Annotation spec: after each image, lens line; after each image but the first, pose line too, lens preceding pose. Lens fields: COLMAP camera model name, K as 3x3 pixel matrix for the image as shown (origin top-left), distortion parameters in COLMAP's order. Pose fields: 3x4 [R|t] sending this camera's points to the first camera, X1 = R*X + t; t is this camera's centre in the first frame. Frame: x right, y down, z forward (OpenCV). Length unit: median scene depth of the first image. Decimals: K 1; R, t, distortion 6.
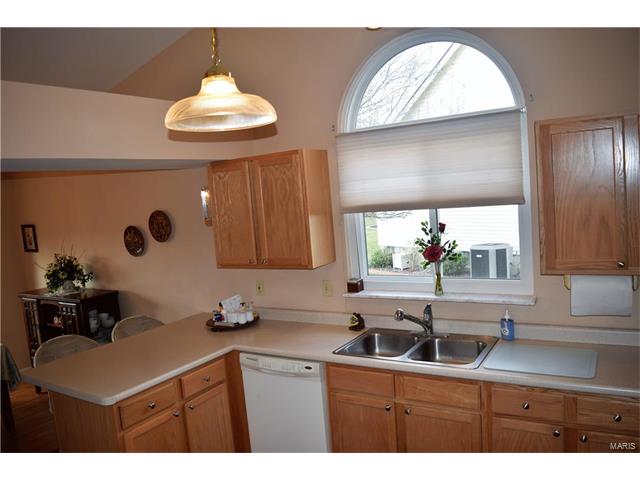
lens RADIAL K [[504.1, 0, 316.4], [0, 504.1, 237.6], [0, 0, 1]] dist [-0.086100, 0.019956]
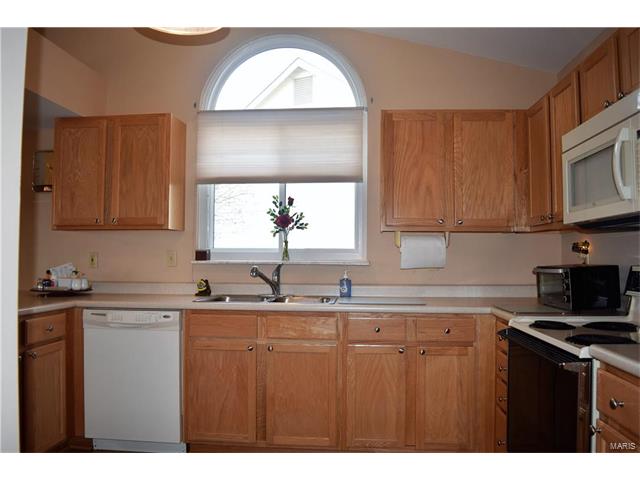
lens RADIAL K [[504.1, 0, 313.5], [0, 504.1, 236.6], [0, 0, 1]] dist [-0.086100, 0.019956]
pose [[0.893149, 0.101713, 0.438109, -0.188869], [-0.037507, 0.987544, -0.152809, 0.224099], [-0.448194, 0.120049, 0.885839, -0.020142]]
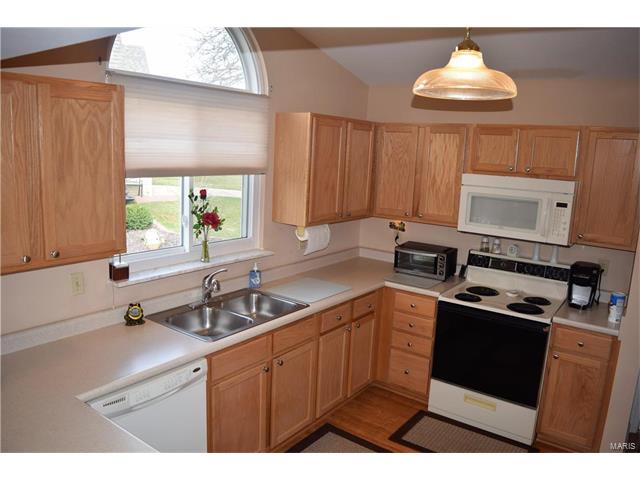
lens RADIAL K [[504.1, 0, 321.4], [0, 504.1, 239.9], [0, 0, 1]] dist [-0.086100, 0.019956]
pose [[0.070454, -0.097754, 0.992714, -0.715769], [0.037119, 0.994754, 0.095321, -0.015946], [-0.996824, 0.030133, 0.073713, 0.675469]]
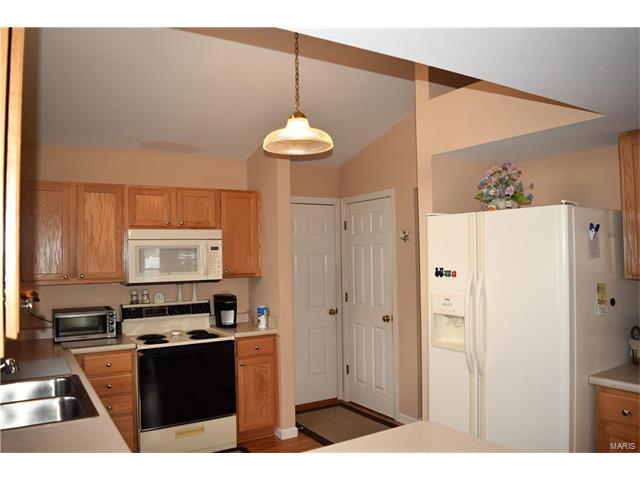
lens RADIAL K [[504.1, 0, 317.3], [0, 504.1, 237.0], [0, 0, 1]] dist [-0.086100, 0.019956]
pose [[-0.891186, 0.115611, 0.438660, -0.491883], [0.131379, 0.991316, 0.005644, 0.025905], [-0.434198, 0.062661, -0.898636, 1.319110]]
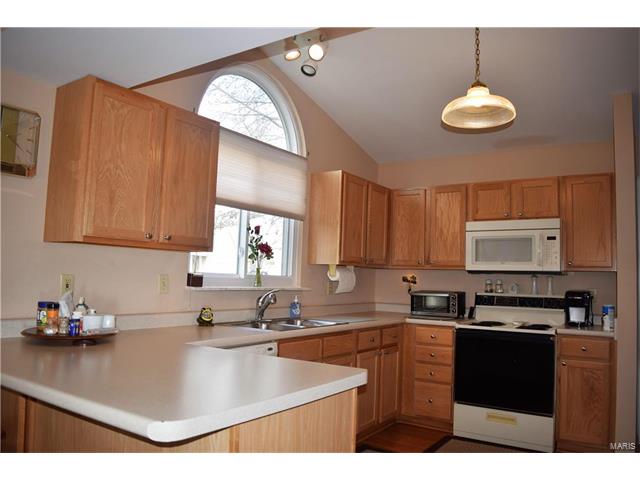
lens RADIAL K [[504.1, 0, 323.4], [0, 504.1, 237.7], [0, 0, 1]] dist [-0.086100, 0.019956]
pose [[0.025212, 0.161397, 0.986567, -0.898652], [0.054203, 0.985209, -0.162560, 0.195199], [-0.998212, 0.057574, 0.016091, 0.802458]]
